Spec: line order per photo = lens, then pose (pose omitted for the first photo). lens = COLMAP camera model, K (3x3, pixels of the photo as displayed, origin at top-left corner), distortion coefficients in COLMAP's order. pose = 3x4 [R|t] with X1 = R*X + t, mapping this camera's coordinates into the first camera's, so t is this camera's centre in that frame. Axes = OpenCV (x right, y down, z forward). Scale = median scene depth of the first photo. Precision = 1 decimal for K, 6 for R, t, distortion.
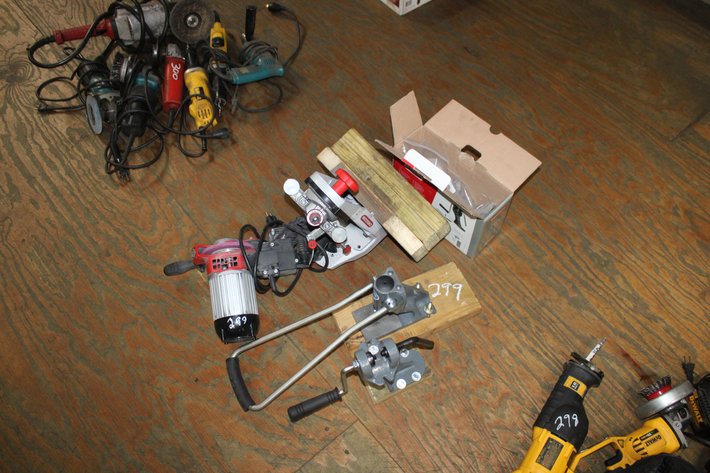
lens RADIAL K [[592.3, 0, 355.0], [0, 592.3, 236.5], [0, 0, 1]] dist [-0.142086, 0.064528]
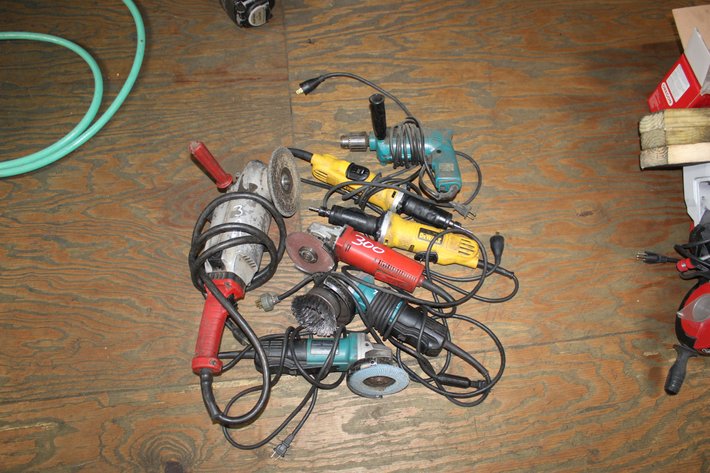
lens RADIAL K [[592.3, 0, 355.0], [0, 592.3, 236.5], [0, 0, 1]] dist [-0.142086, 0.064528]
pose [[0.554176, -0.775868, 0.301525, -0.554822], [0.708774, 0.629775, 0.317841, -0.560252], [-0.436495, 0.037573, 0.898922, 0.407038]]
